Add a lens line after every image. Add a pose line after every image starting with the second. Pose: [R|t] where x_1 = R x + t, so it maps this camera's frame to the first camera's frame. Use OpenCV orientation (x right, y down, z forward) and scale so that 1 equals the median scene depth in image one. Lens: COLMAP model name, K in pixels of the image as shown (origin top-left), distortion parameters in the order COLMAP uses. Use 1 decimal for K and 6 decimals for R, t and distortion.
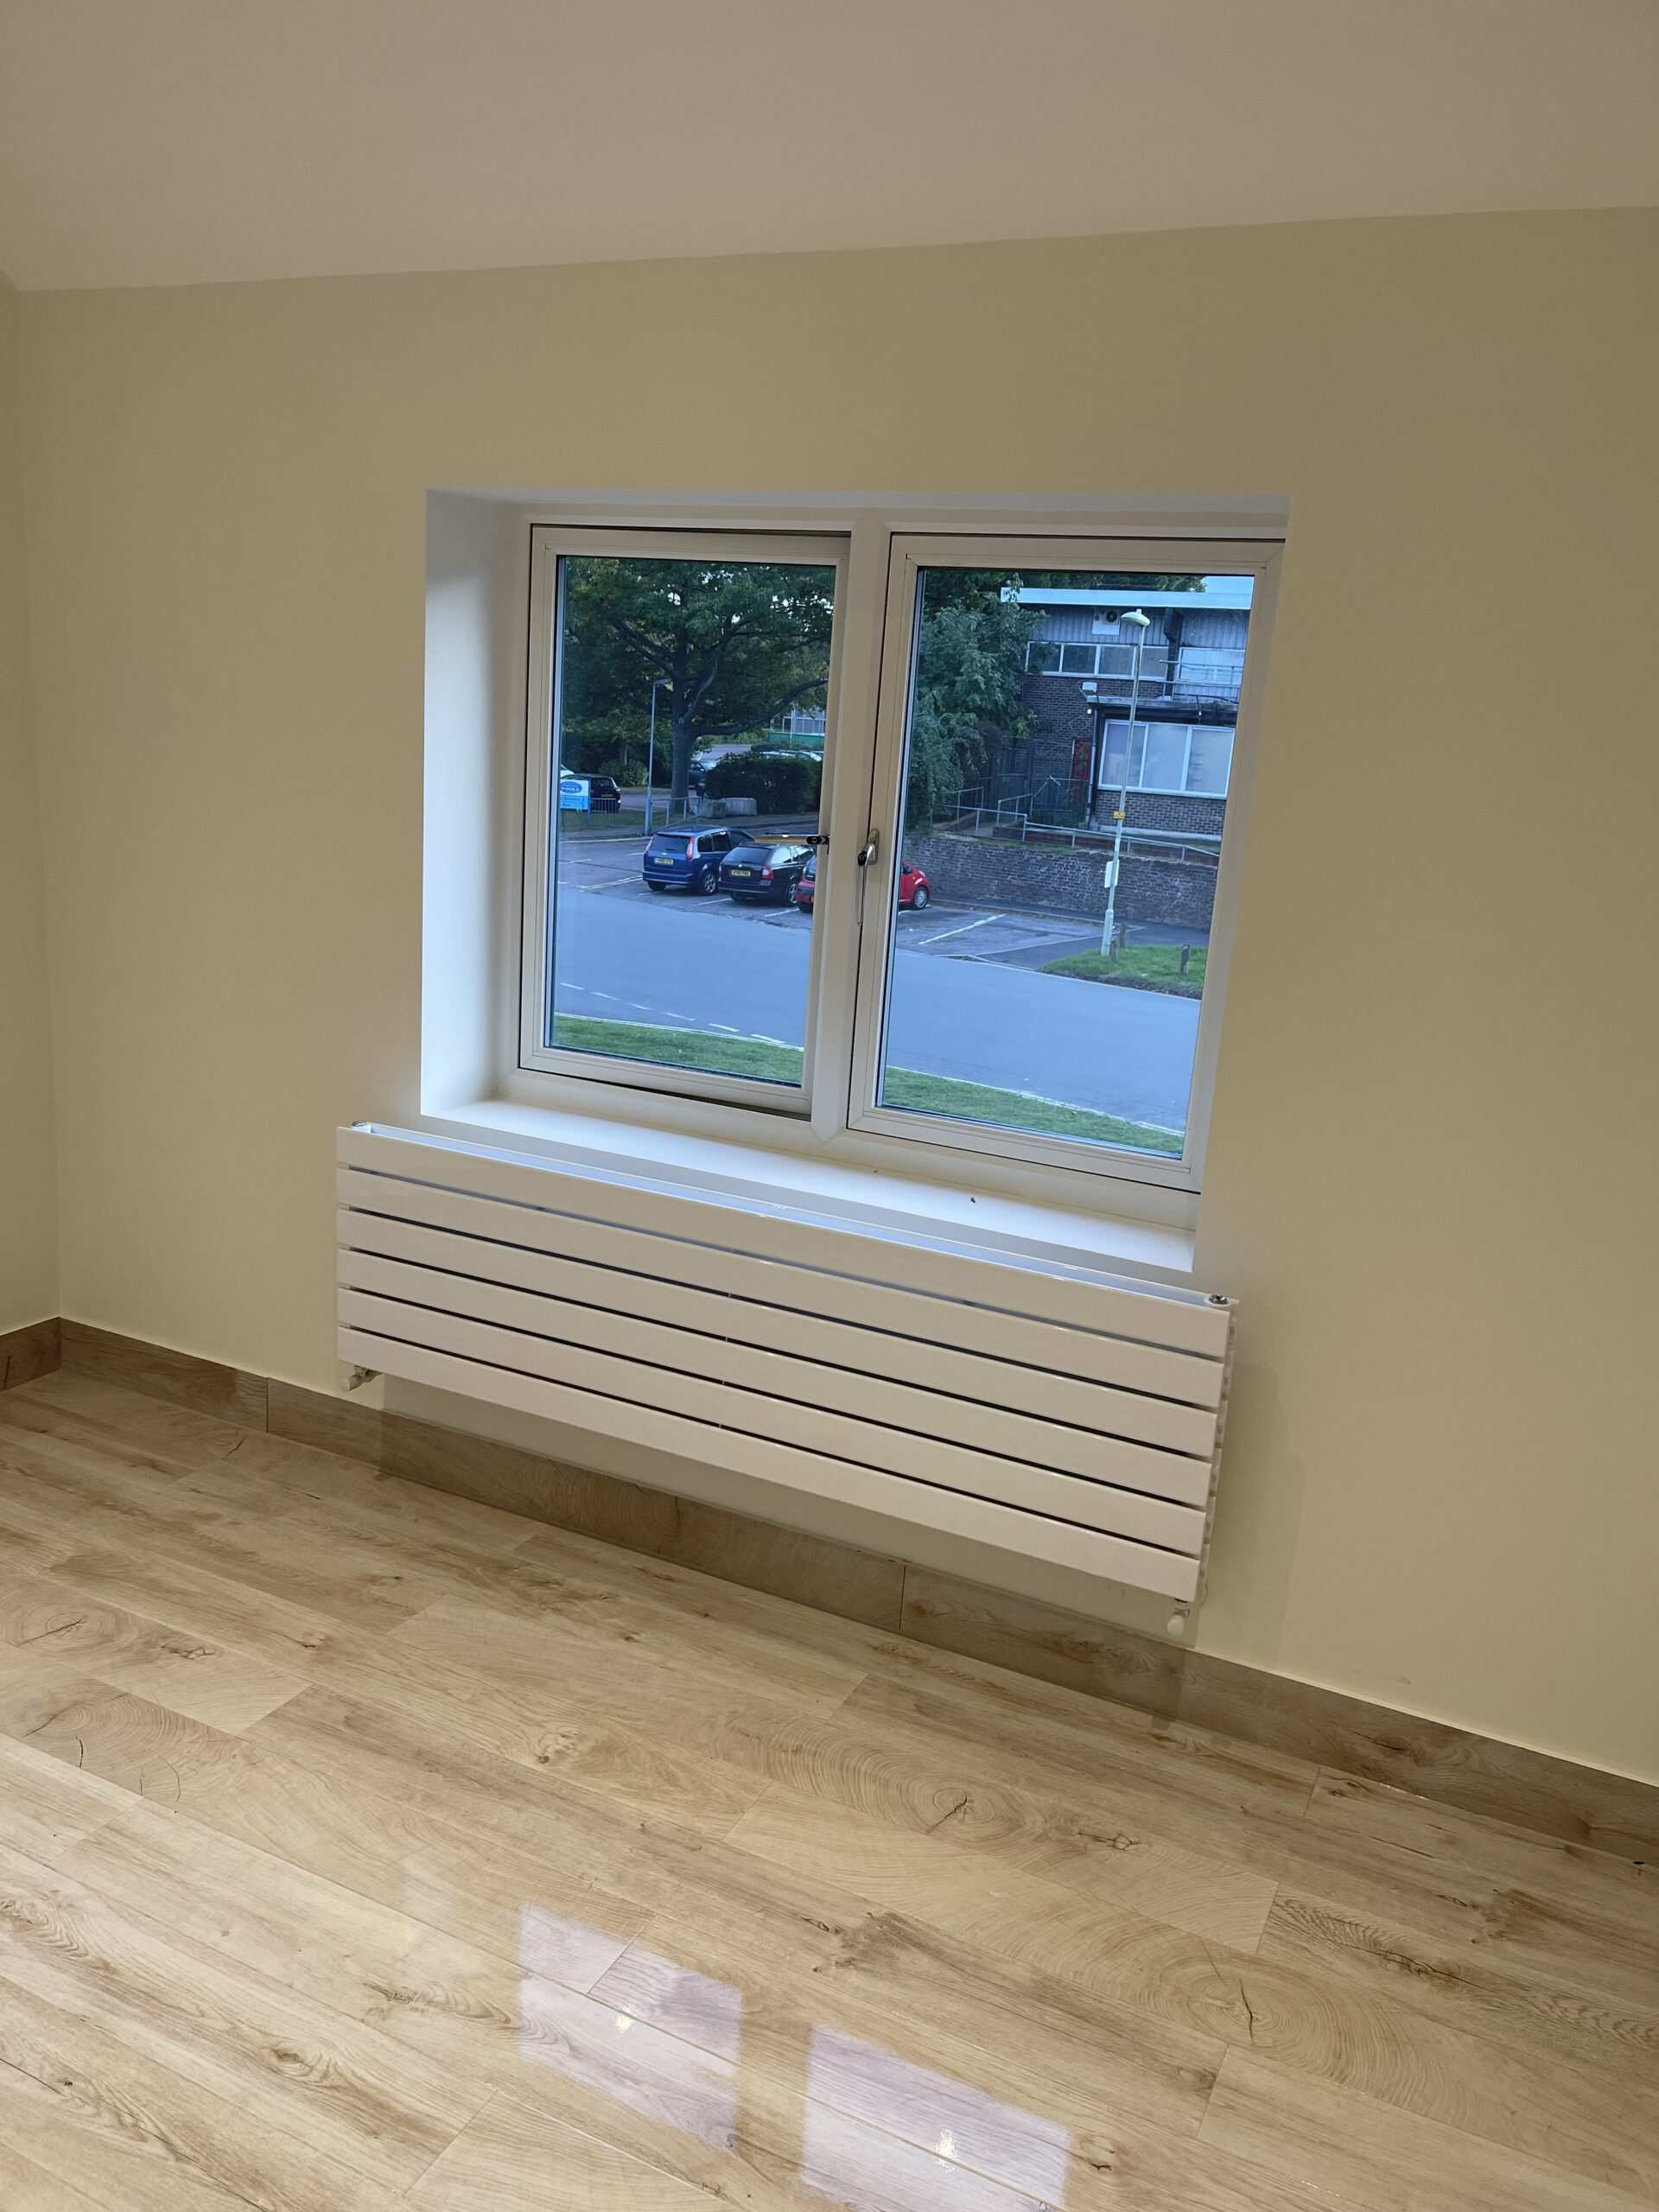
lens RADIAL K [[1664.1, 0, 838.7], [0, 1664.1, 1100.7], [0, 0, 1]] dist [0.070131, -0.086778]
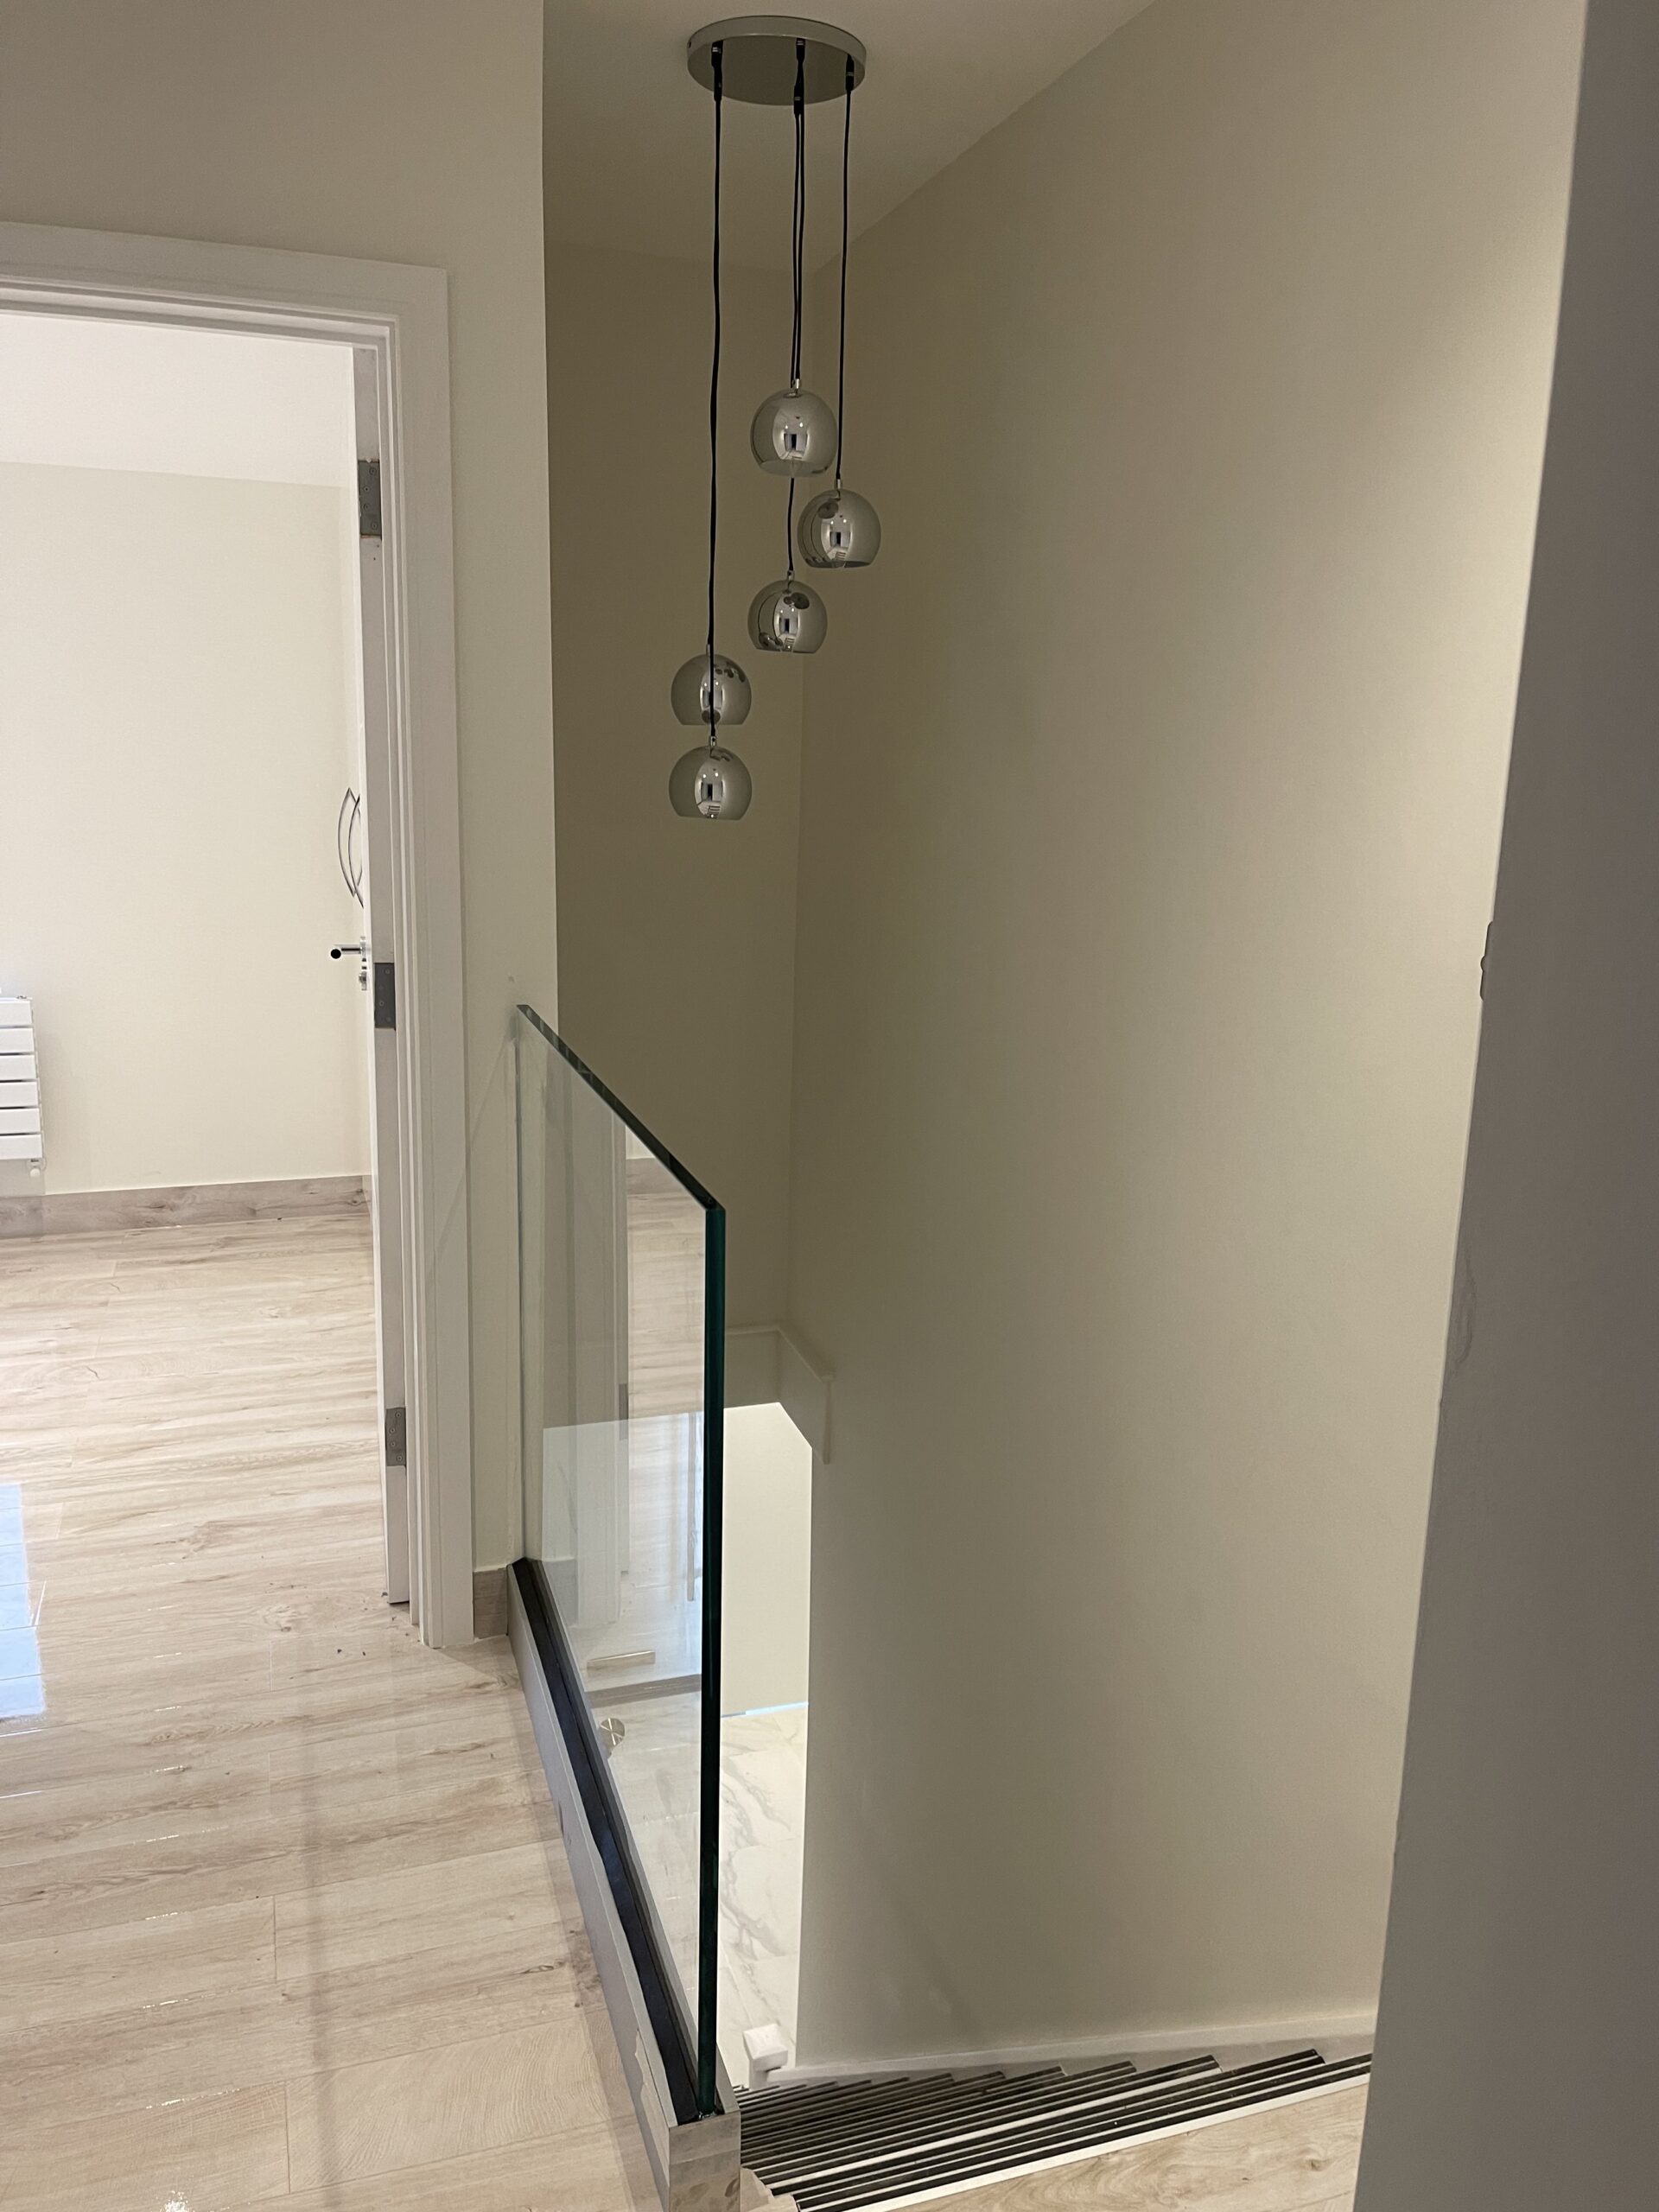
lens RADIAL K [[1664.1, 0, 810.4], [0, 1664.1, 1101.5], [0, 0, 1]] dist [0.070131, -0.086778]
pose [[0.718767, -0.198103, 0.666430, -0.065609], [0.183149, 0.978640, 0.093379, 0.032730], [-0.670694, 0.054939, 0.739697, -0.157314]]
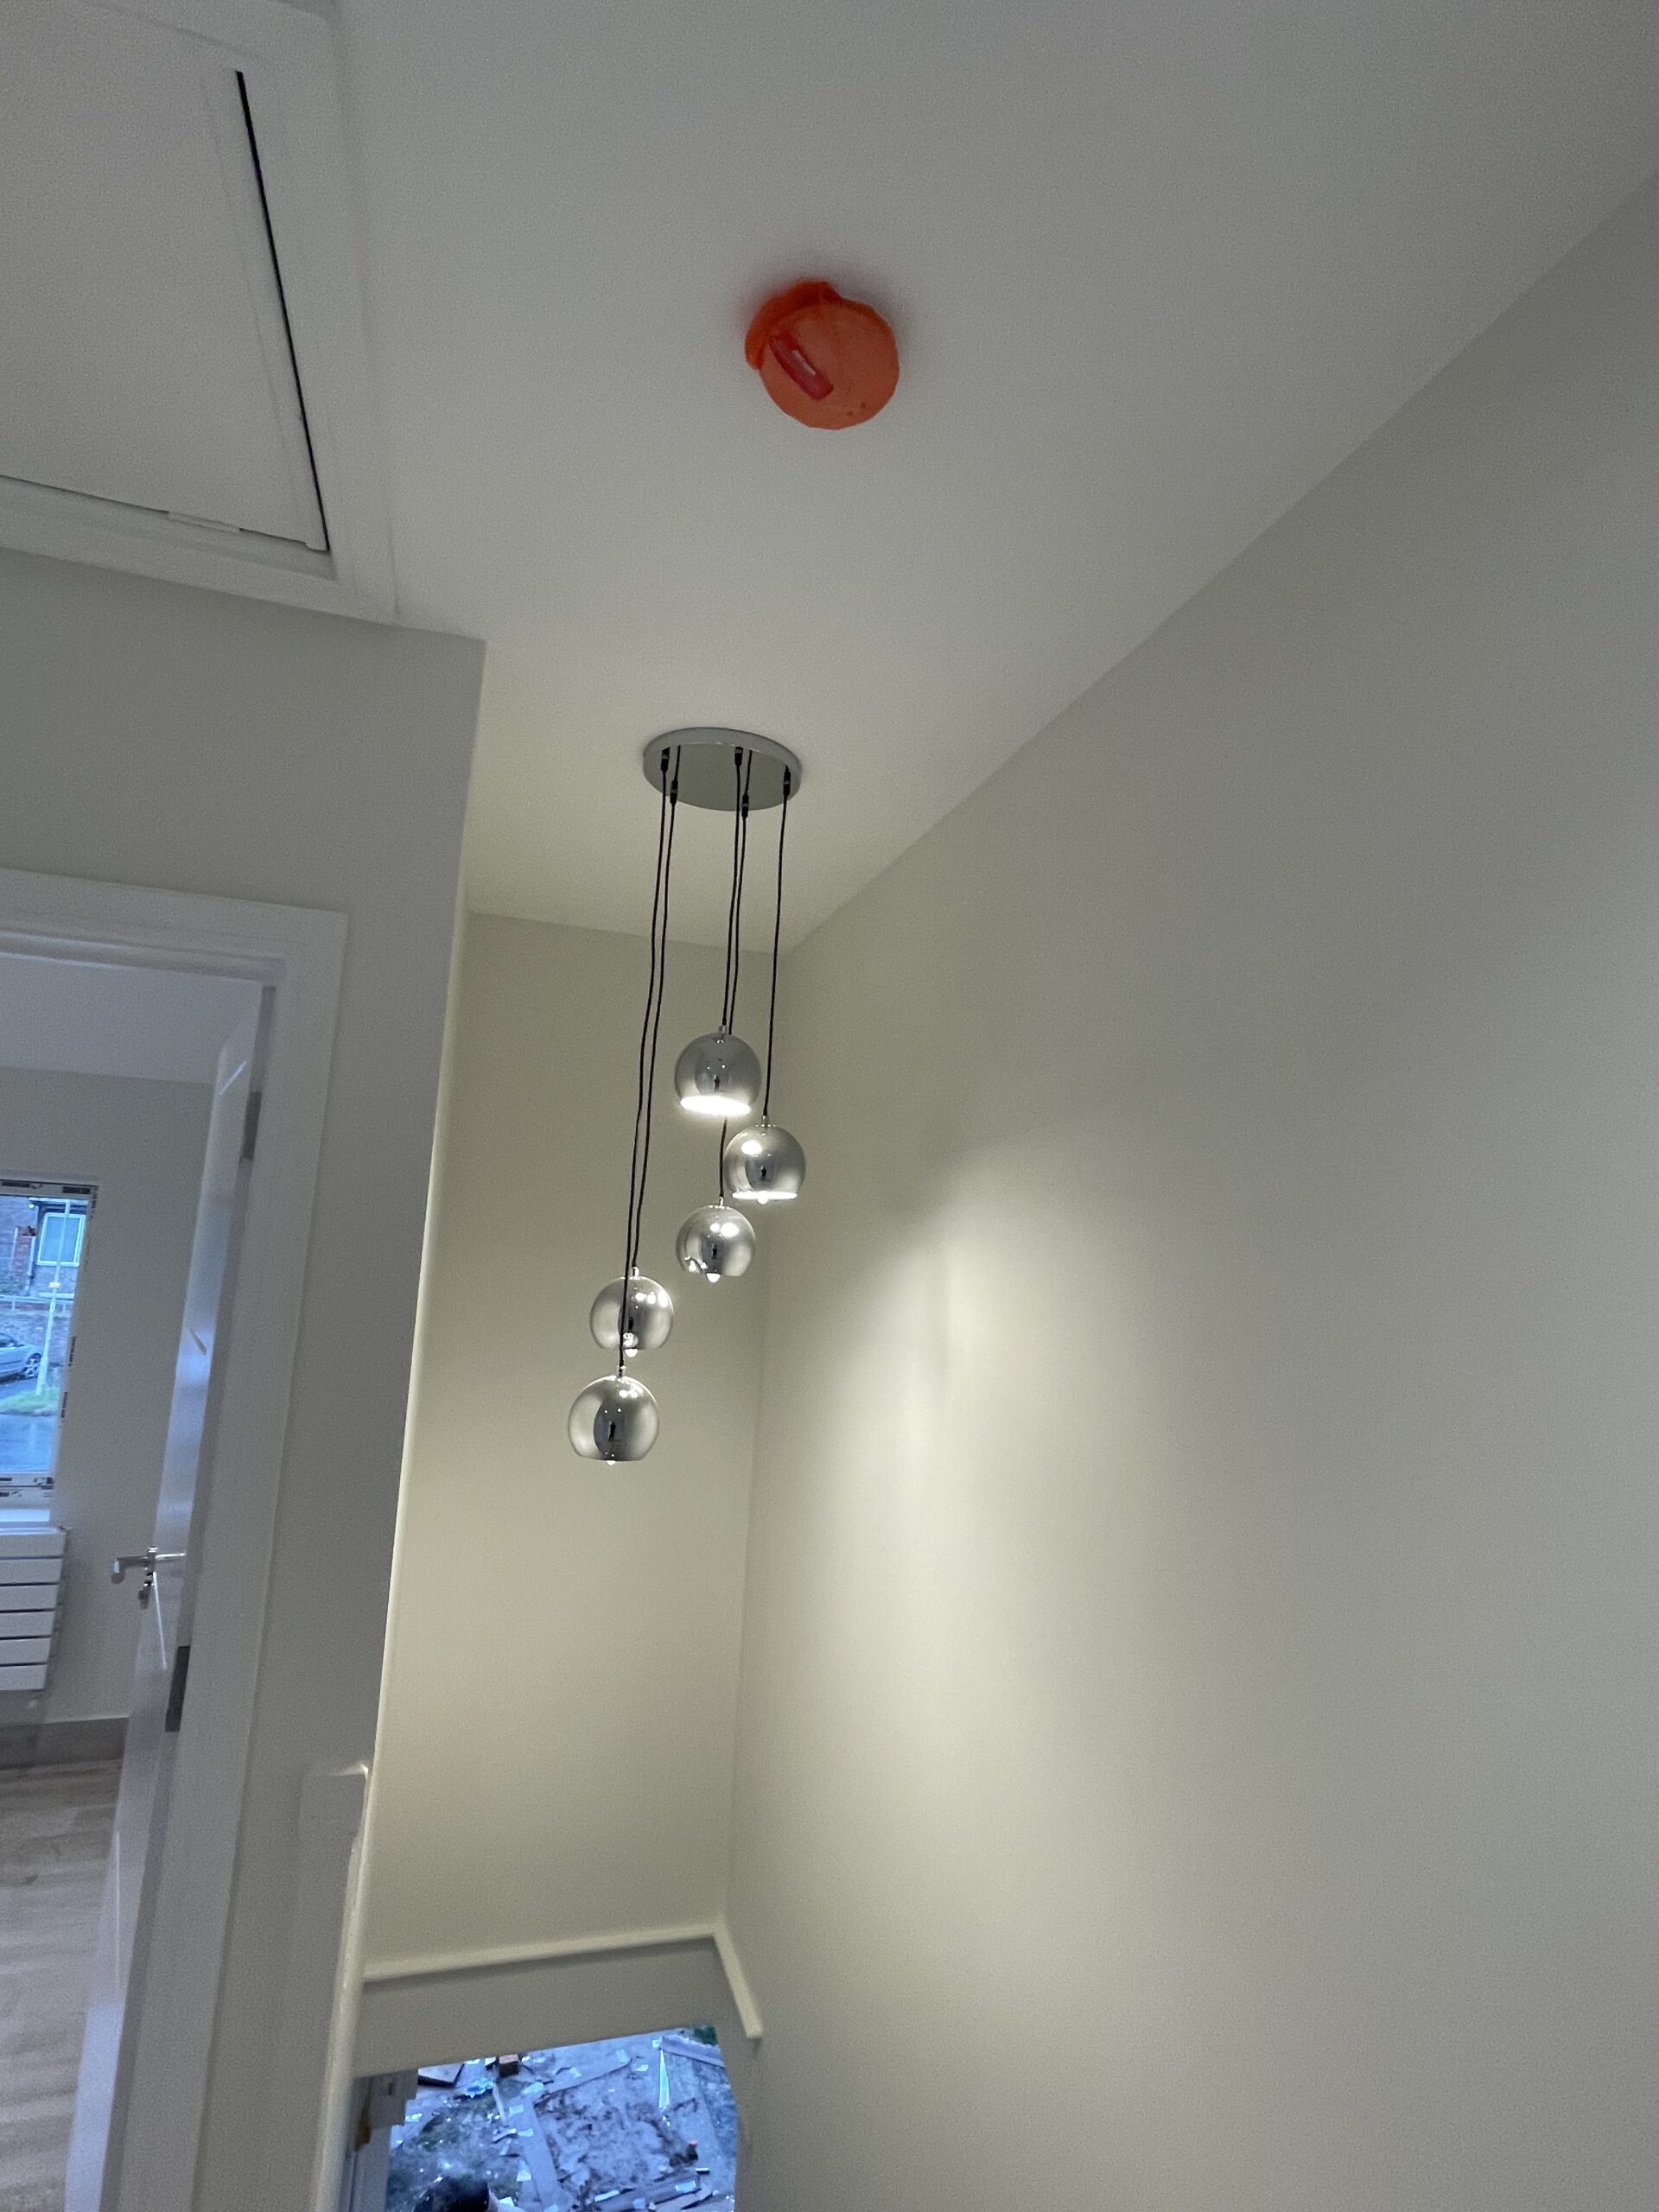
lens RADIAL K [[1119.0, 0, 815.4], [0, 1119.0, 1092.3], [0, 0, 1]] dist [-0.009069, 0.004547]
pose [[0.729070, 0.067292, 0.681123, -0.011899], [0.154639, 0.953227, -0.259700, 0.015391], [-0.666741, 0.294668, 0.684564, -0.119437]]
